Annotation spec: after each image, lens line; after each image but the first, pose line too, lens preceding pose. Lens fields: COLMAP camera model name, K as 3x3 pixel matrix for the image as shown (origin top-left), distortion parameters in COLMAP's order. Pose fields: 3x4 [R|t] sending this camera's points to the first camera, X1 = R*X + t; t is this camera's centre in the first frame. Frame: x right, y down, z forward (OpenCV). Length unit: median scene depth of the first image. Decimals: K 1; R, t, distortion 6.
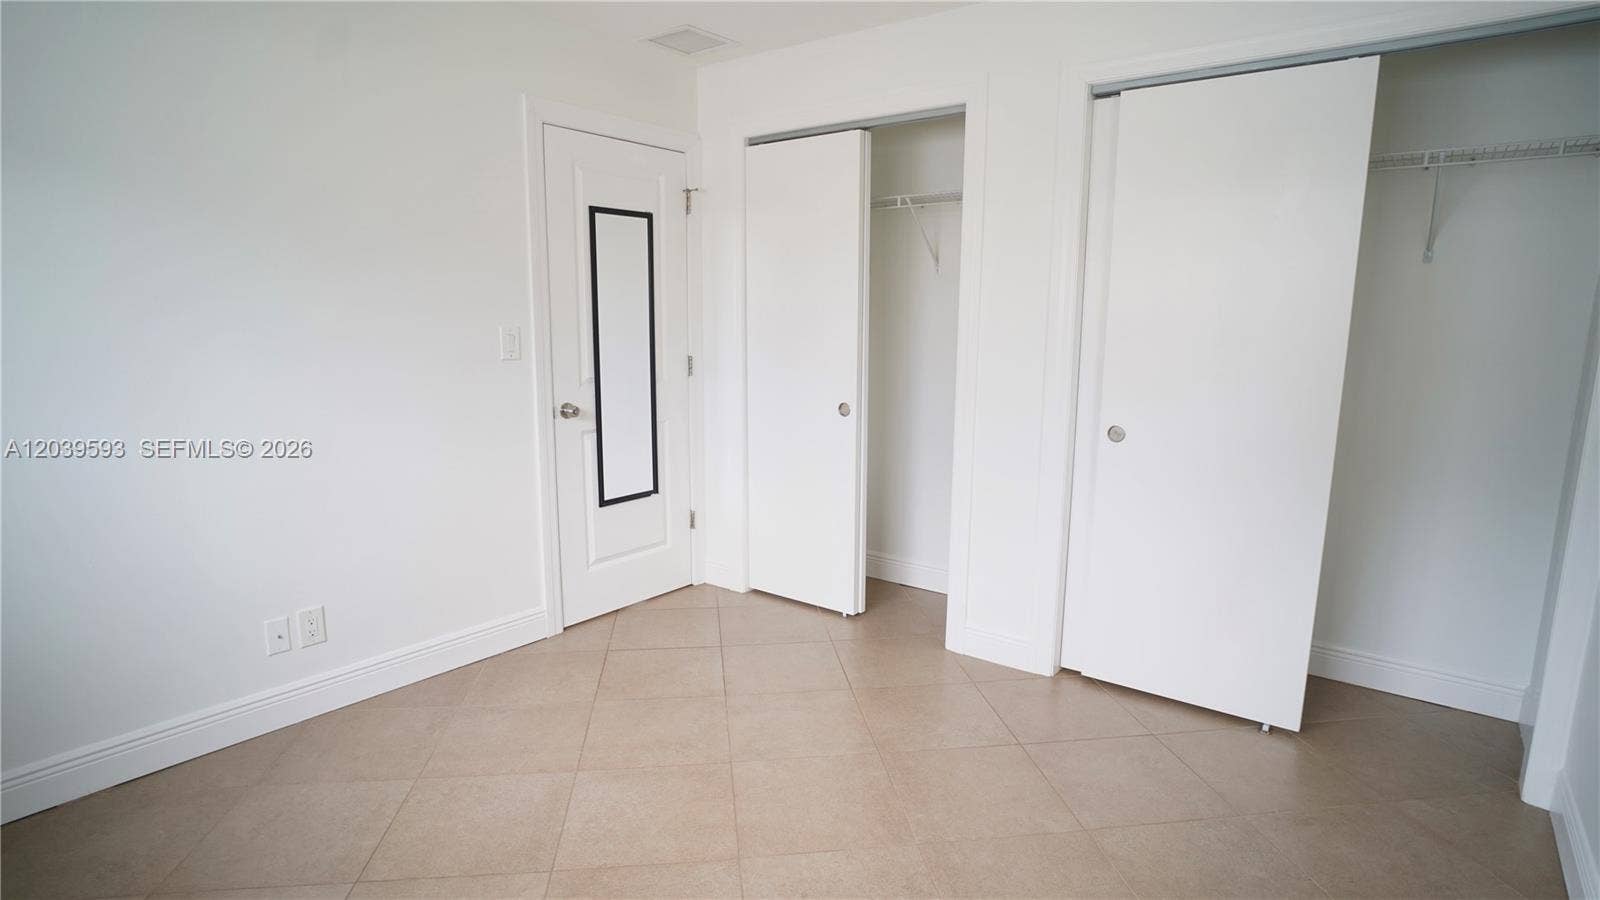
lens RADIAL K [[834.3, 0, 804.1], [0, 834.3, 468.6], [0, 0, 1]] dist [-0.040960, 0.018849]
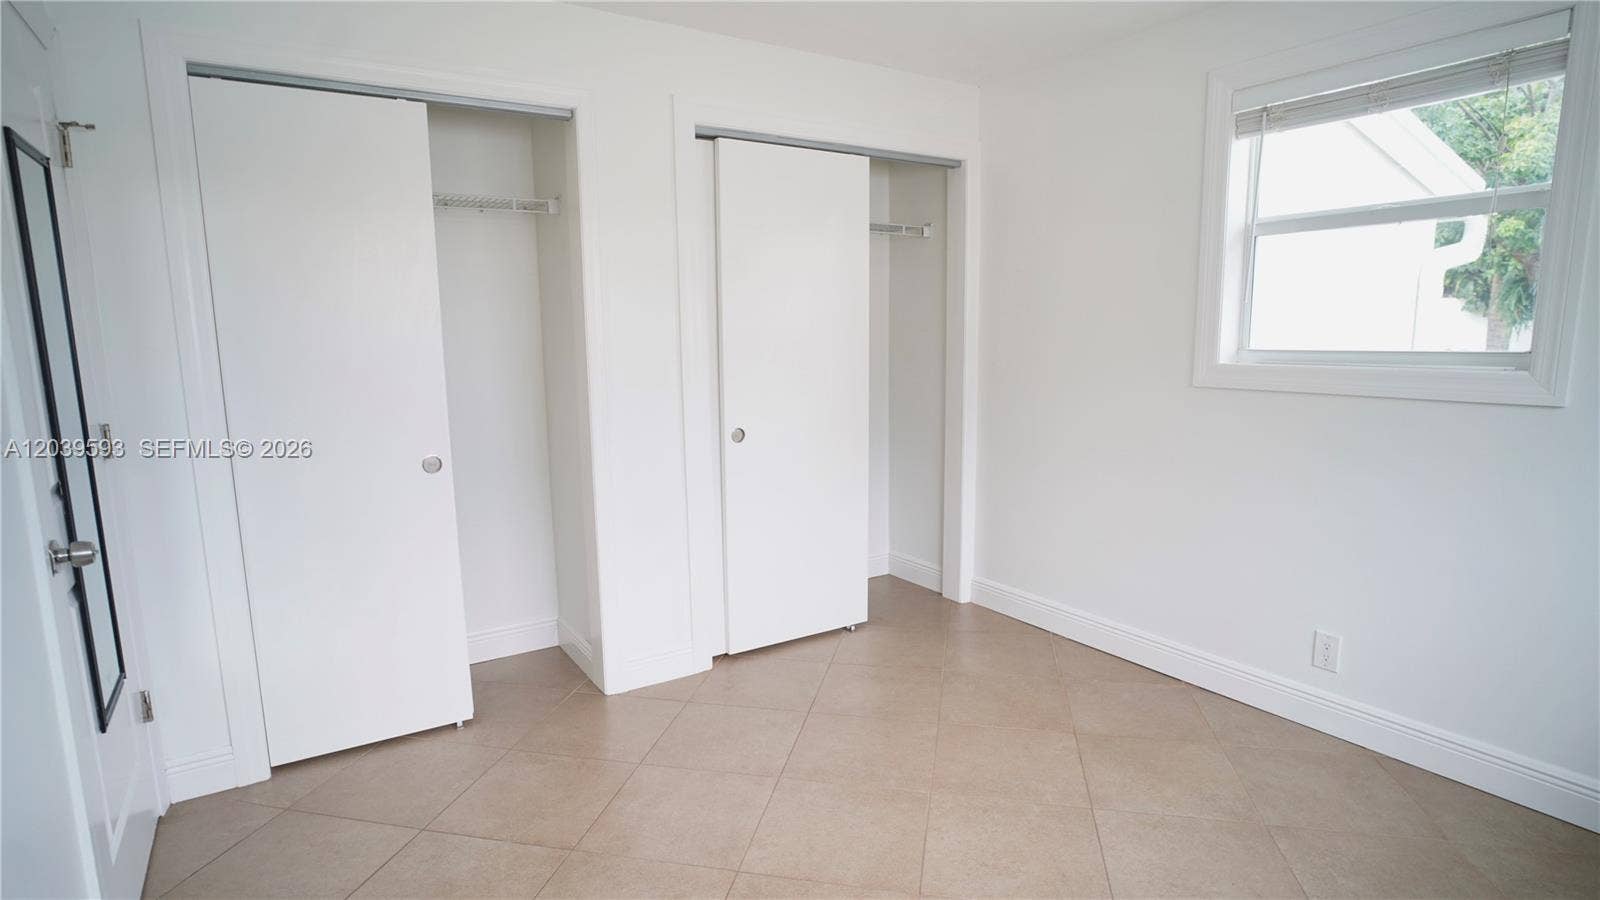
lens RADIAL K [[834.3, 0, 804.1], [0, 834.3, 468.6], [0, 0, 1]] dist [-0.040960, 0.018849]
pose [[0.329701, -0.165560, 0.929455, -0.645936], [0.191047, 0.975835, 0.106052, -0.097060], [-0.924553, 0.142604, 0.353364, 0.491226]]
